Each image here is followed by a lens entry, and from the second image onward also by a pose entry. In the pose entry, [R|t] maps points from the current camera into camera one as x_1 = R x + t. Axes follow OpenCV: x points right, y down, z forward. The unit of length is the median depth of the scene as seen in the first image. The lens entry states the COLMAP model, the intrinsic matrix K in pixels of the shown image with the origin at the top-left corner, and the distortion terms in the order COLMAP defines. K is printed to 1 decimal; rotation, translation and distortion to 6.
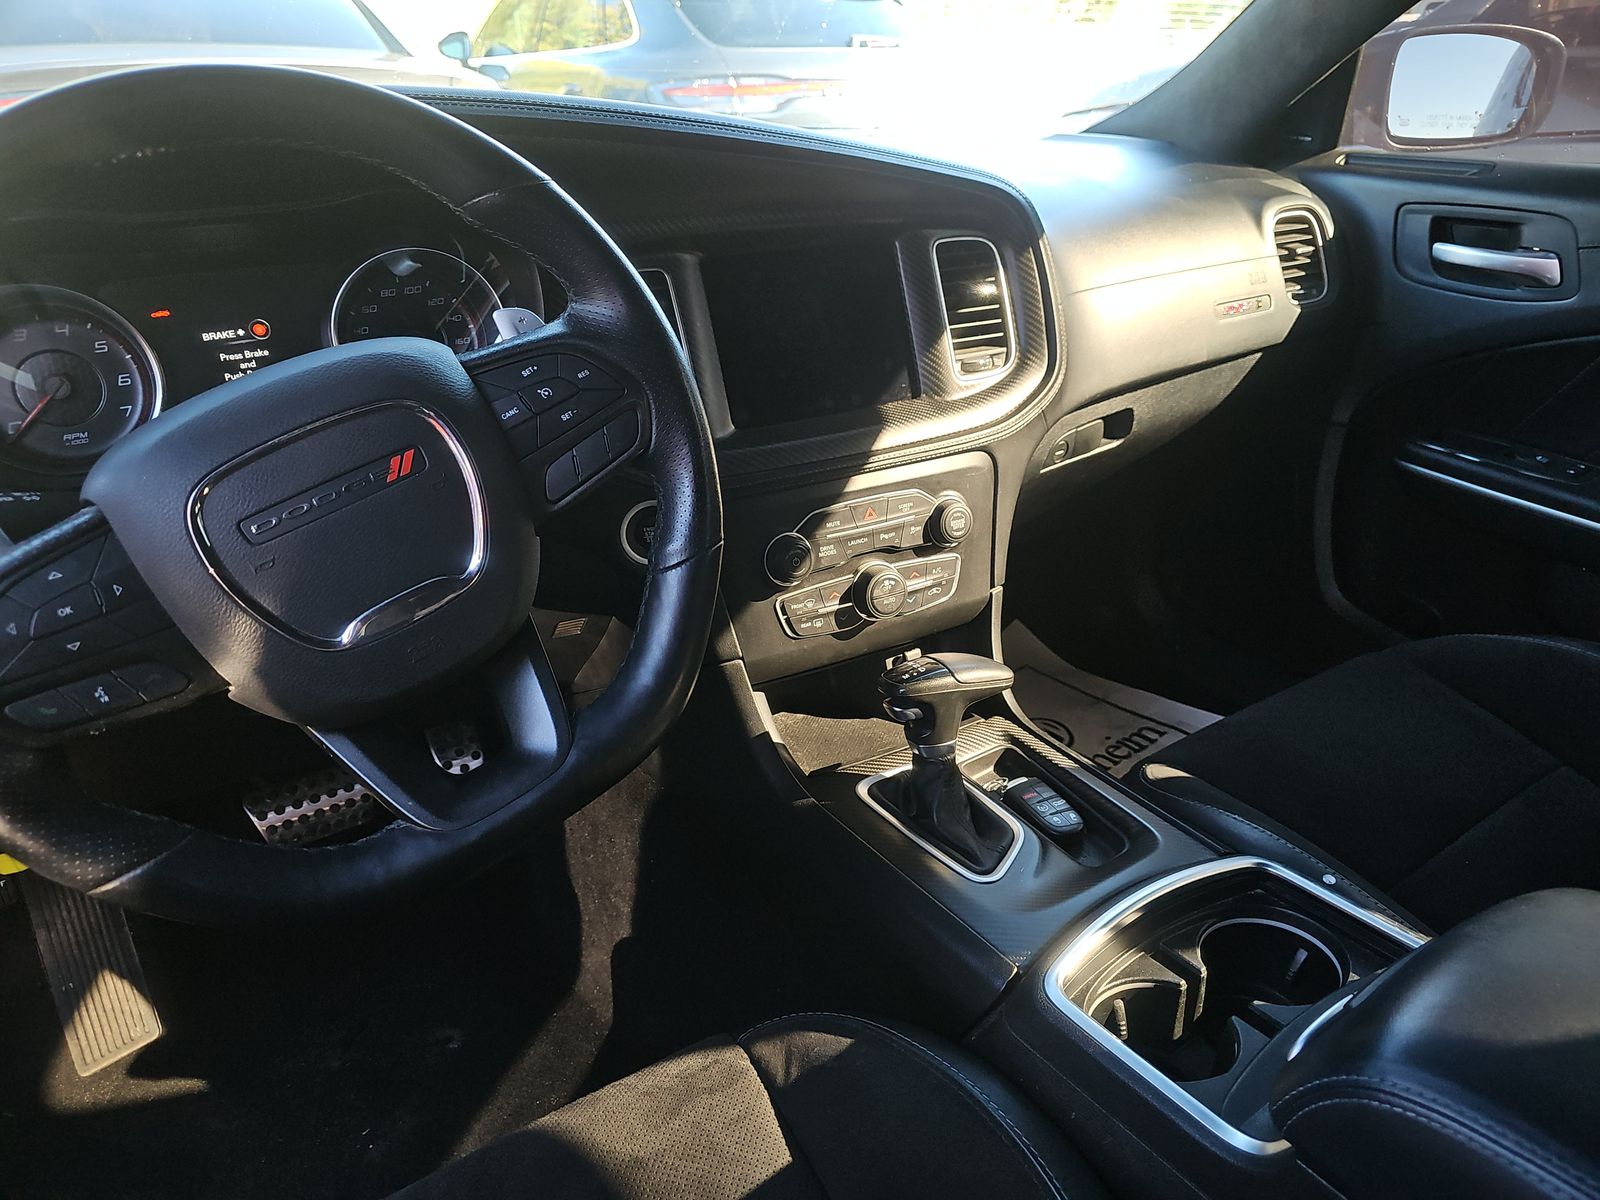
lens RADIAL K [[1067.6, 0, 820.8], [0, 1067.6, 607.9], [0, 0, 1]] dist [0.020415, -0.008329]
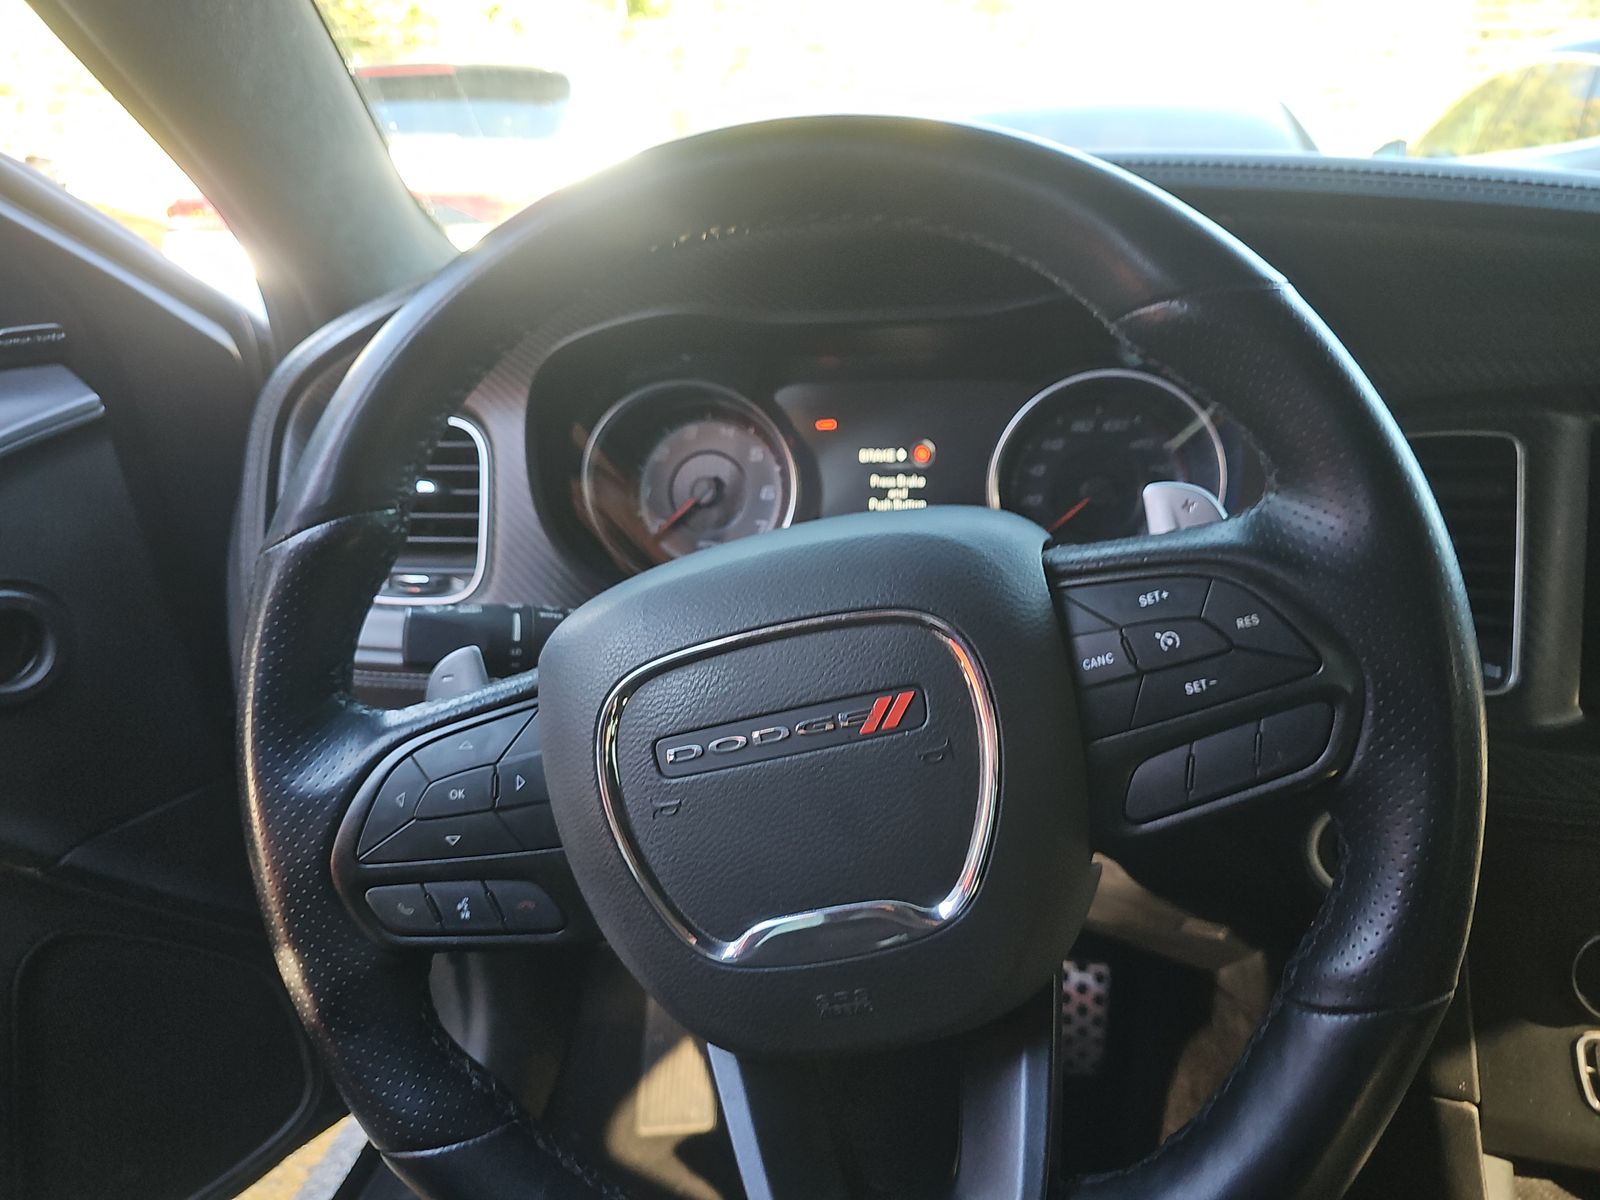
lens RADIAL K [[1087.7, 0, 813.4], [0, 1087.7, 612.8], [0, 0, 1]] dist [0.005245, -0.007859]
pose [[0.726668, 0.222981, -0.649795, -0.013413], [-0.281076, 0.959569, 0.014953, -0.113347], [0.626857, 0.171776, 0.759963, 0.289840]]
